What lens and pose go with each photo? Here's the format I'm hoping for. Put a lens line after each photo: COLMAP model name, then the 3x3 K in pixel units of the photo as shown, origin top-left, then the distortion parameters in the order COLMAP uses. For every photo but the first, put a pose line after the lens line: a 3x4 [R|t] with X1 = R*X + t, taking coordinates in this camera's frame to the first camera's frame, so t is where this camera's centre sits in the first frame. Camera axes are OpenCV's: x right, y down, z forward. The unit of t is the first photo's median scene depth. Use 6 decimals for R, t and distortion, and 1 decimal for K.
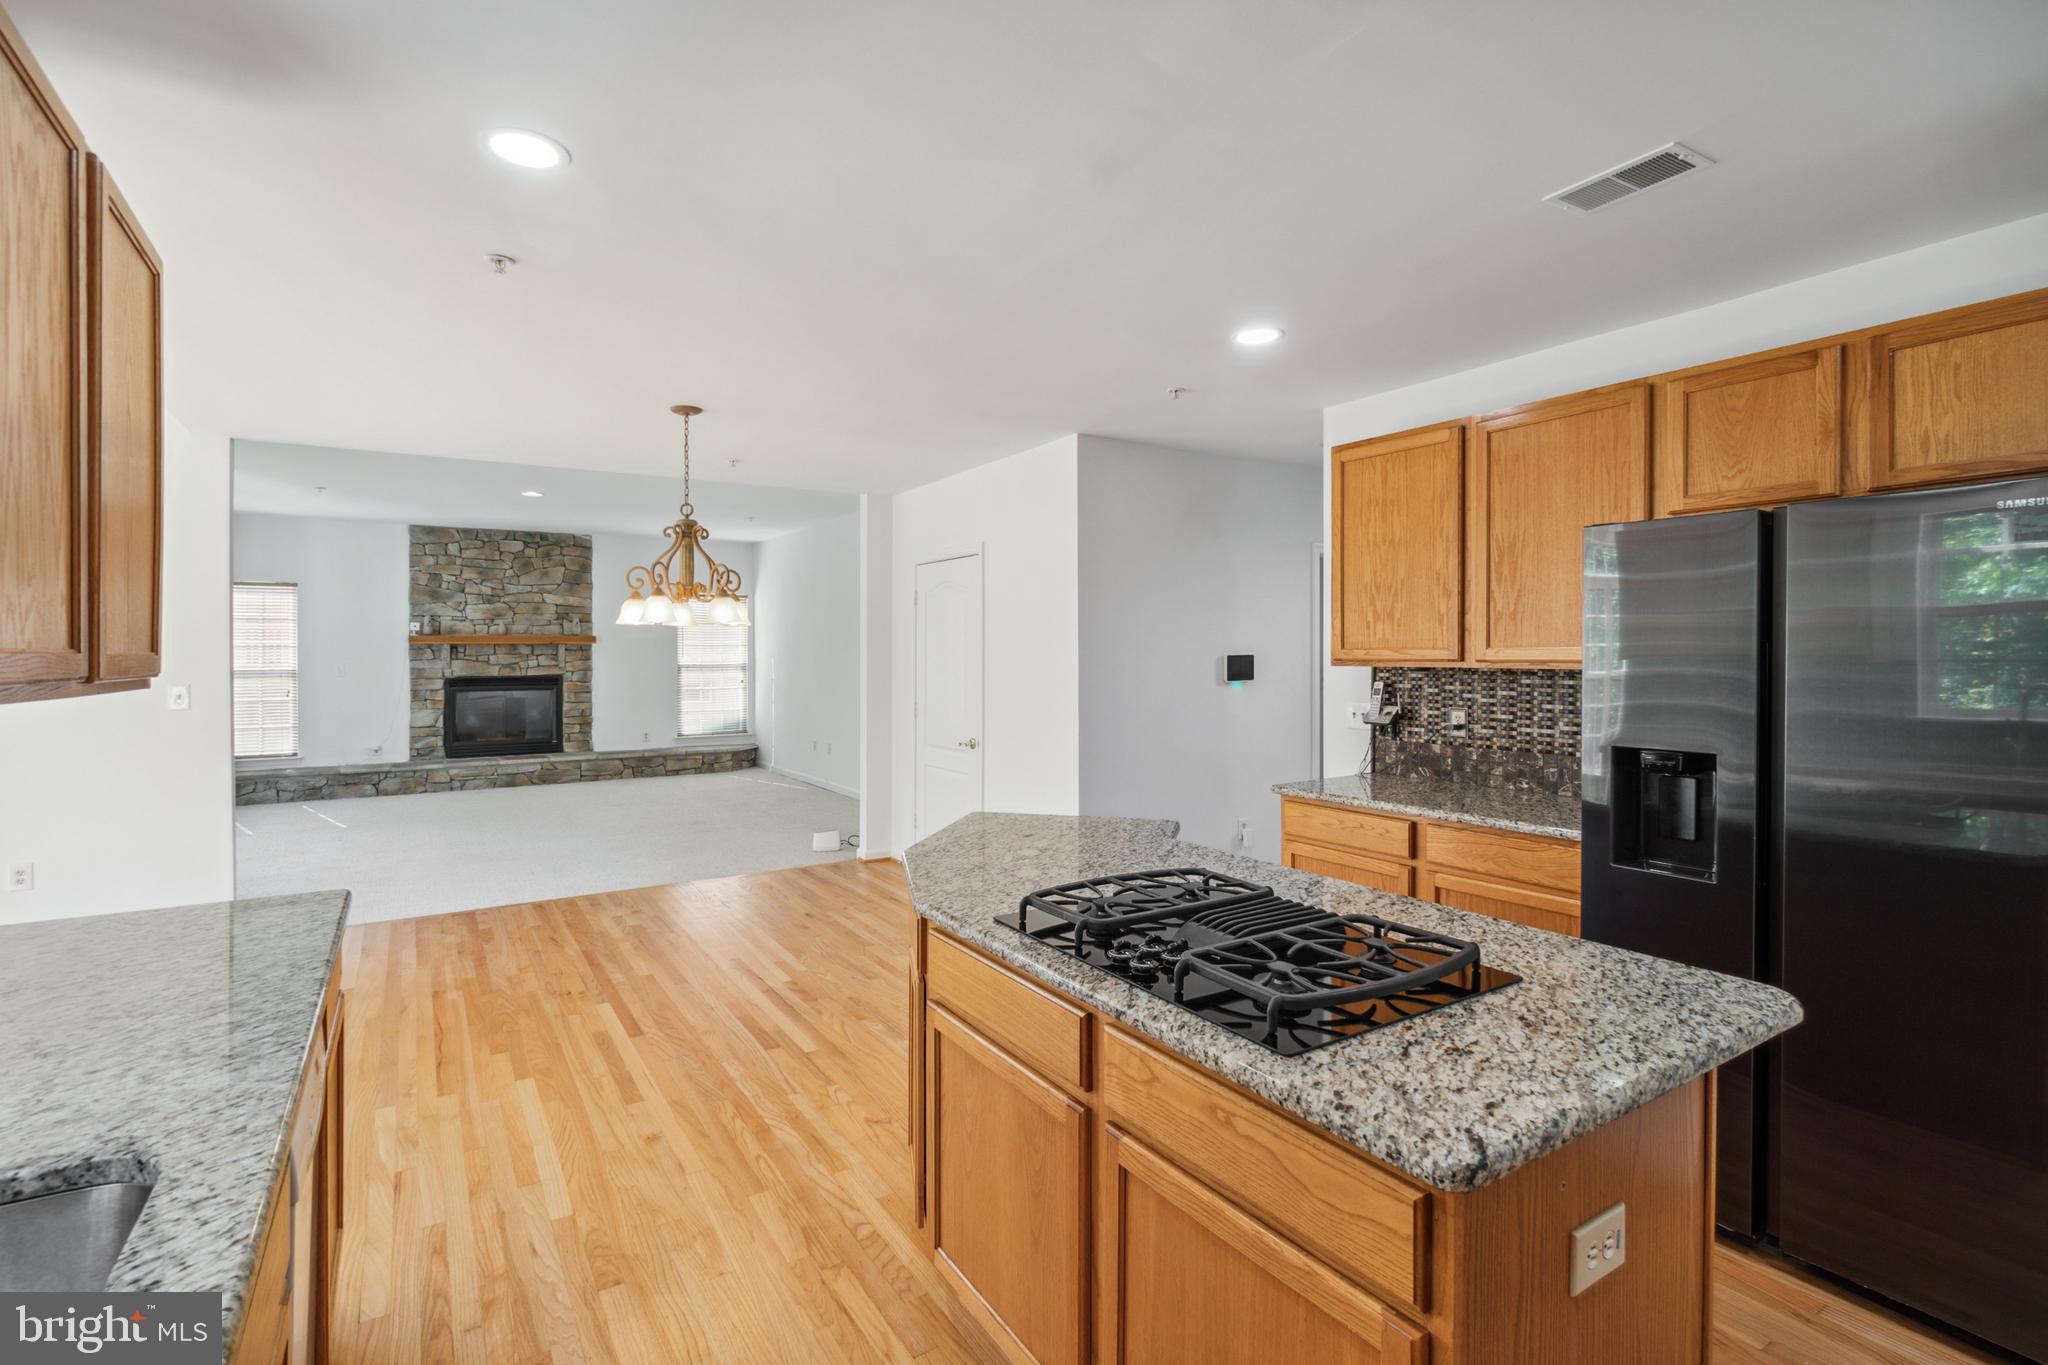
lens RADIAL K [[927.4, 0, 992.6], [0, 927.4, 653.9], [0, 0, 1]] dist [-0.004087, -0.000516]
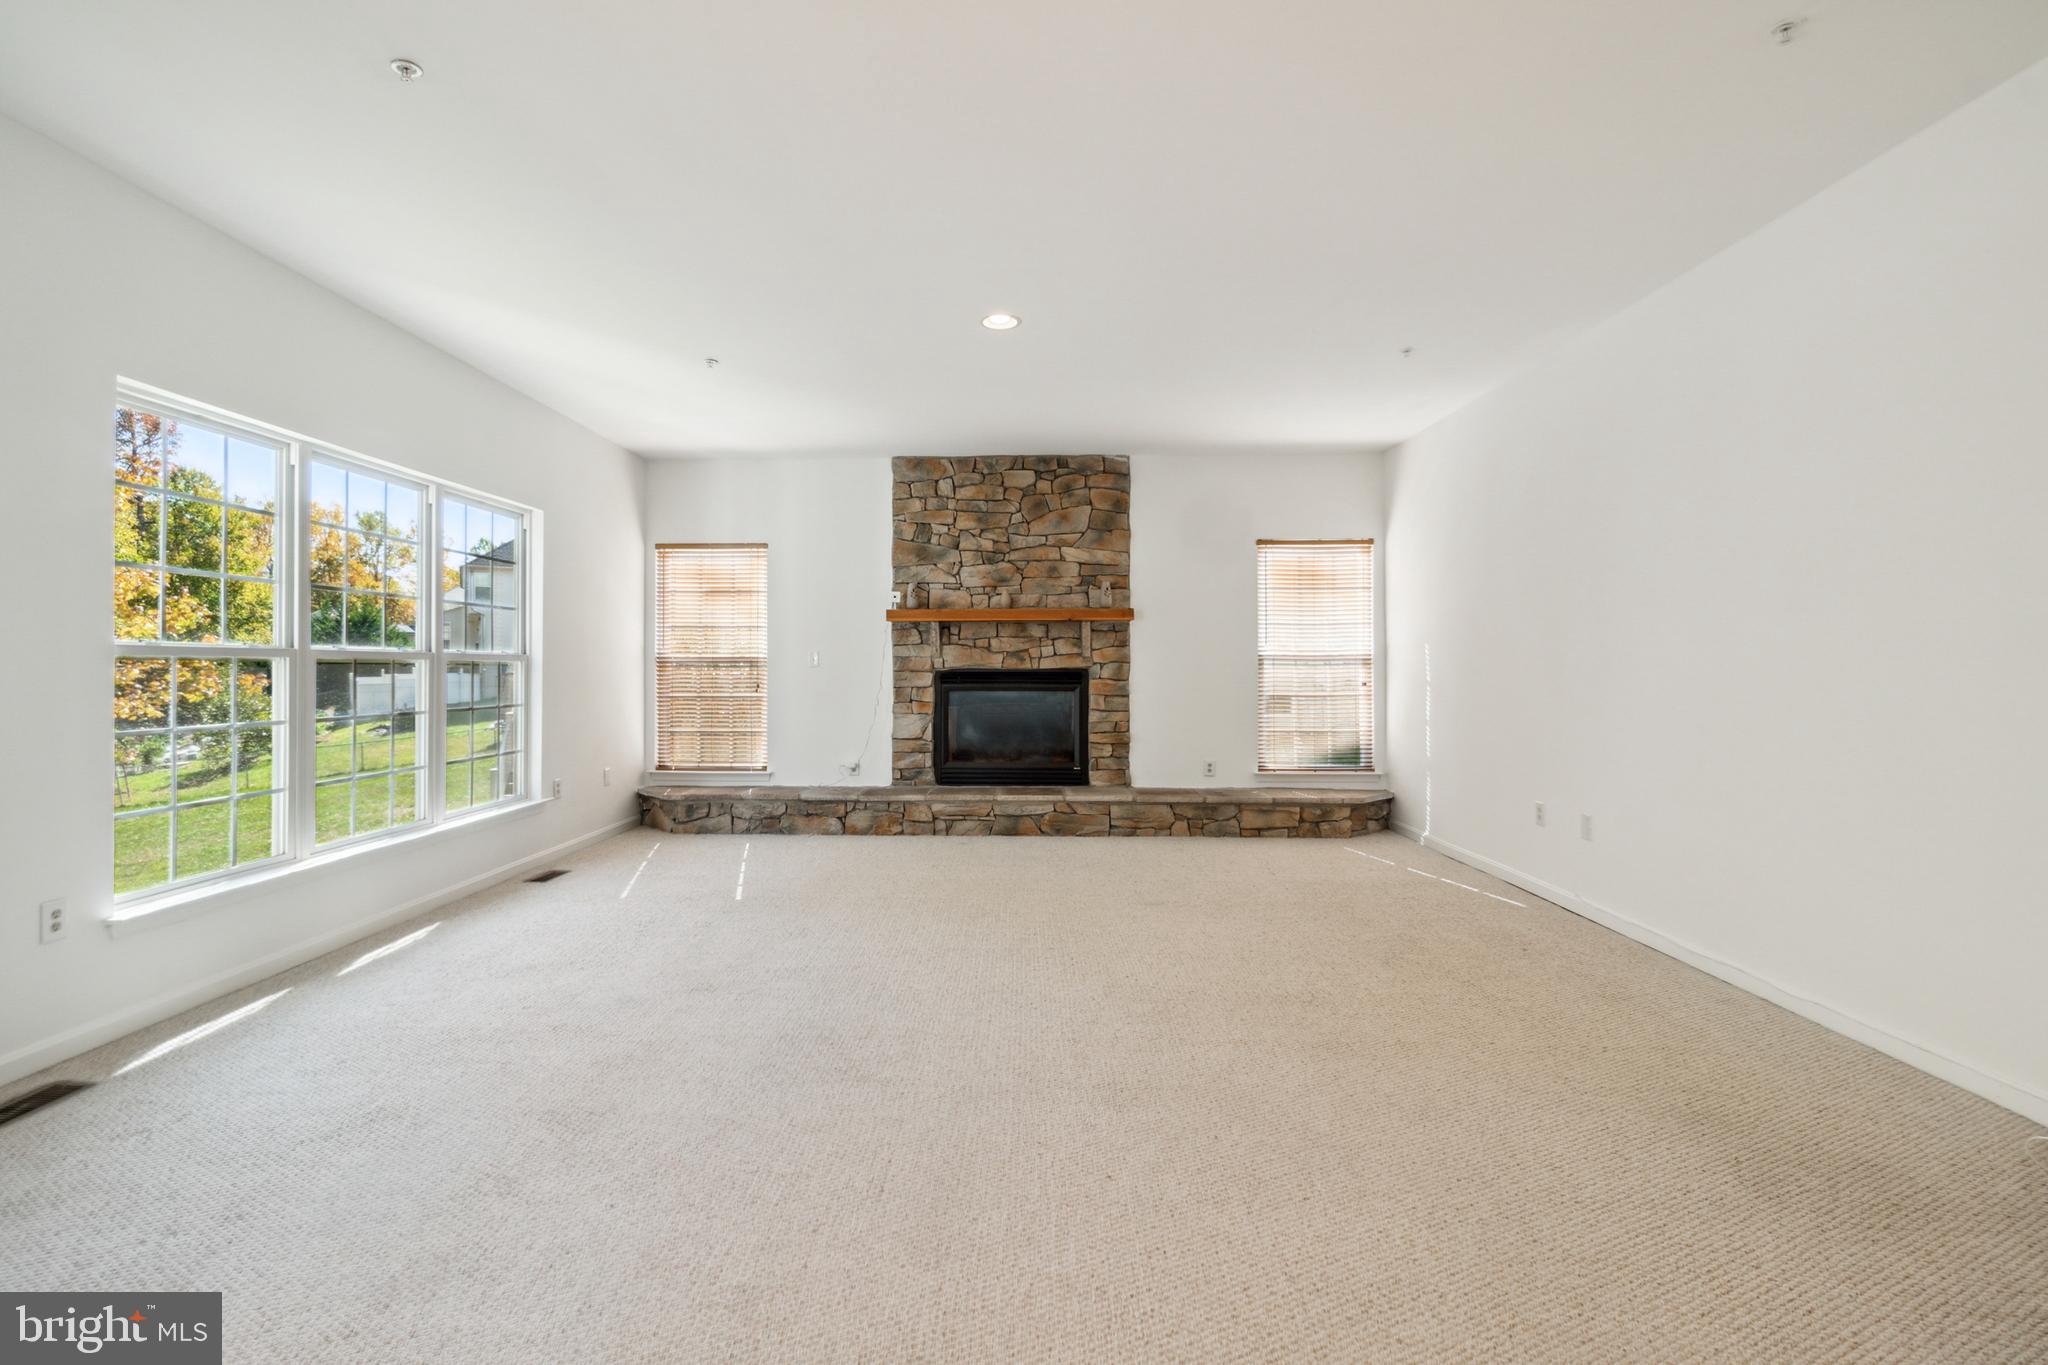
lens RADIAL K [[927.4, 0, 992.6], [0, 927.4, 653.9], [0, 0, 1]] dist [-0.004087, -0.000516]
pose [[0.828026, -0.003308, -0.560680, -0.157052], [-0.003384, 0.999935, -0.010898, 0.020540], [0.560679, 0.010921, 0.827961, 0.435085]]
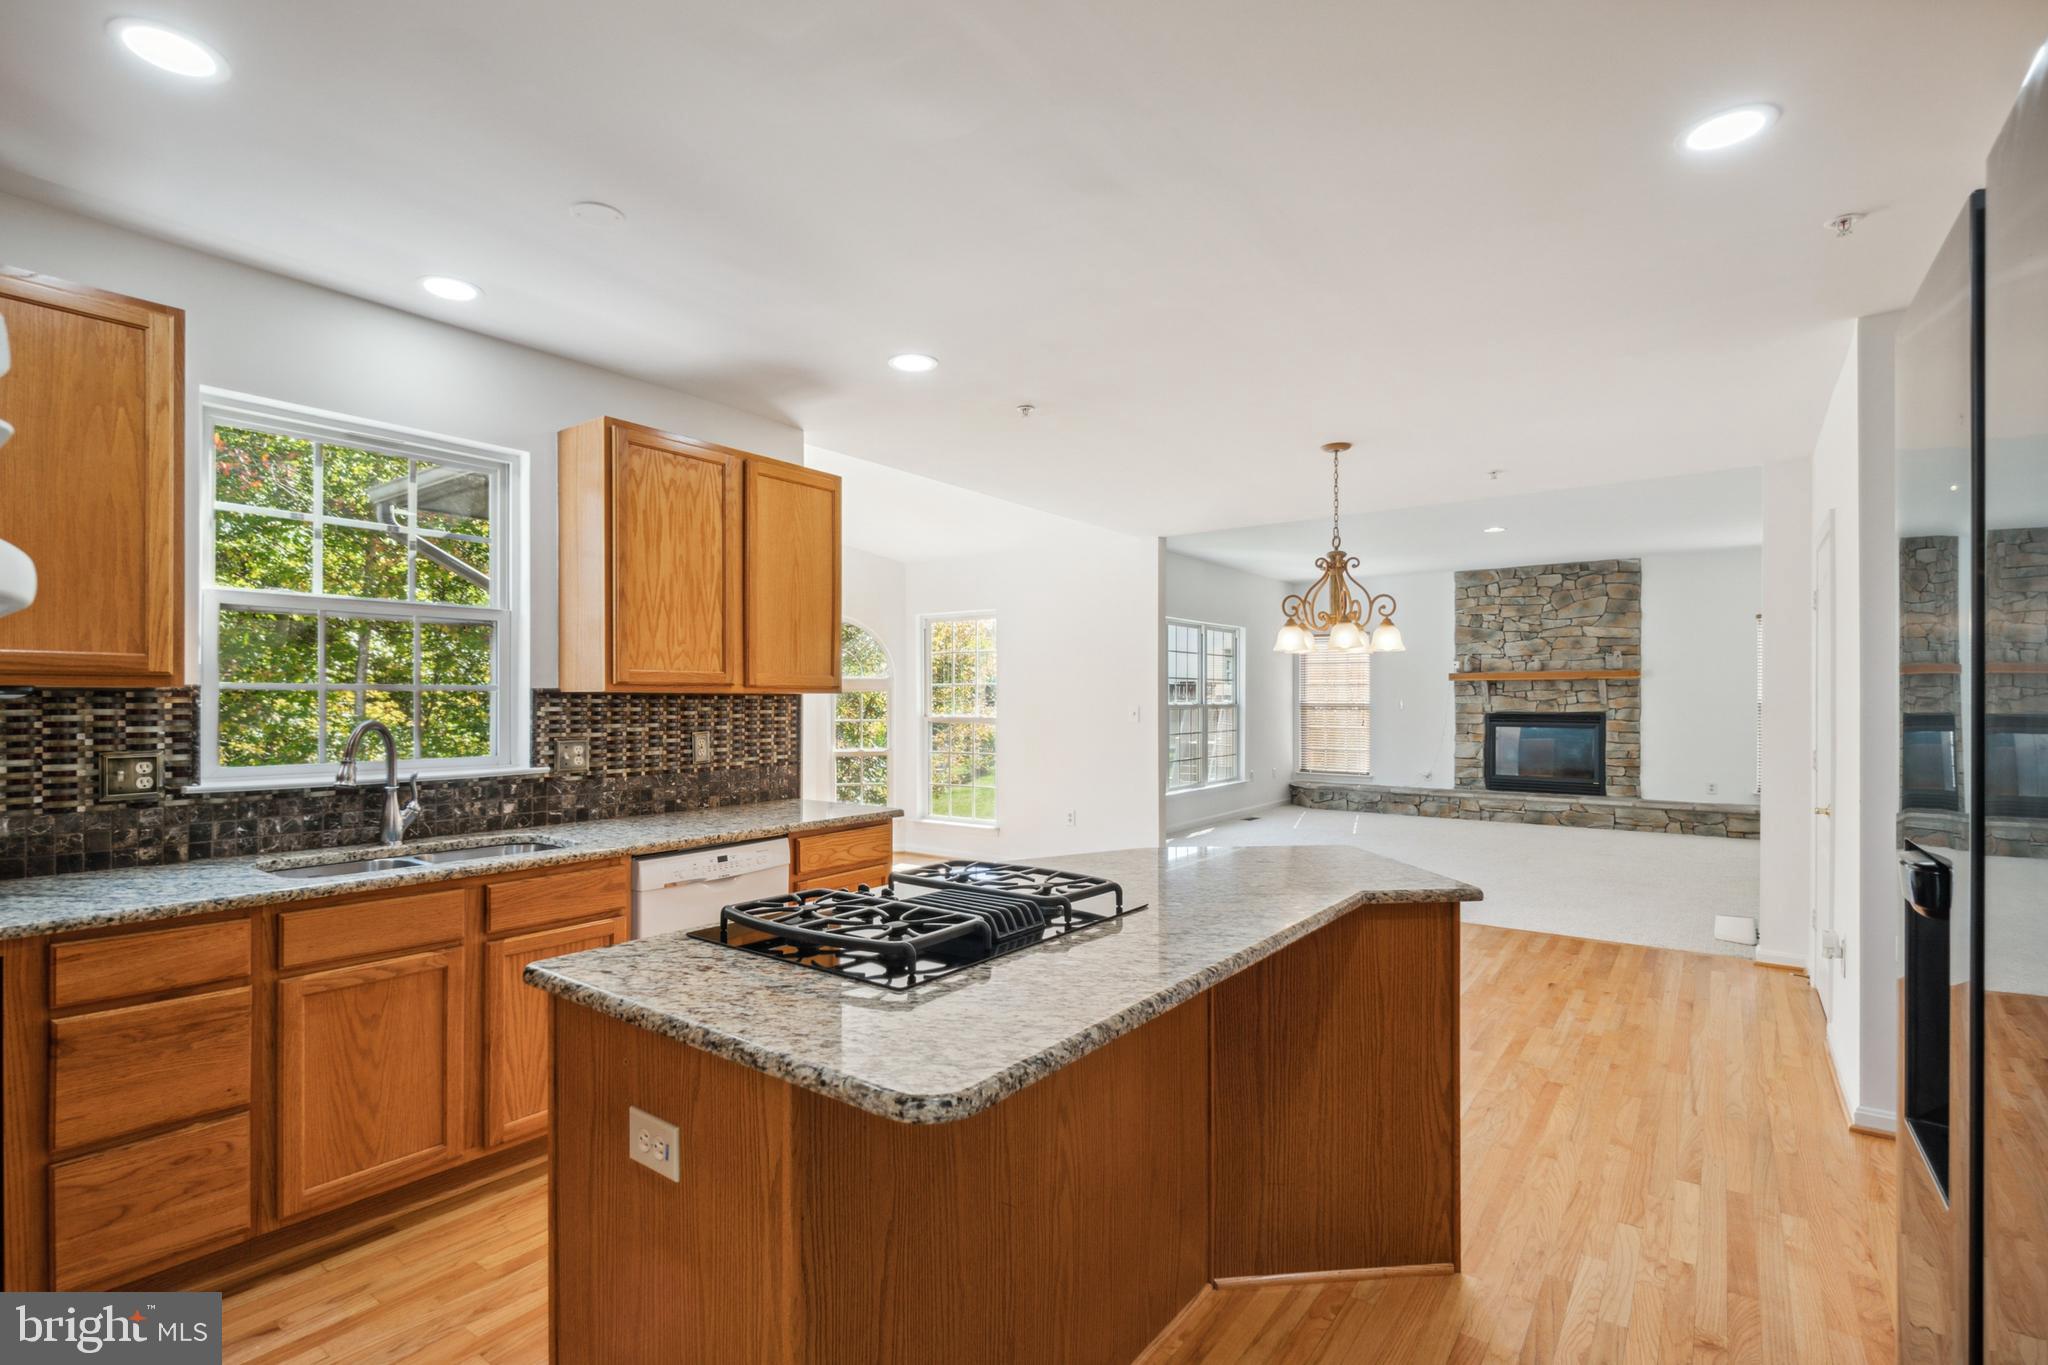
lens RADIAL K [[956.8, 0, 1026.6], [0, 956.8, 702.2], [0, 0, 1]] dist [-0.001348, -0.000149]
pose [[0.375972, 0.006916, -0.926605, 0.216993], [-0.002203, 0.999976, 0.006570, 0.007519], [0.926628, -0.000429, 0.375978, 0.107798]]
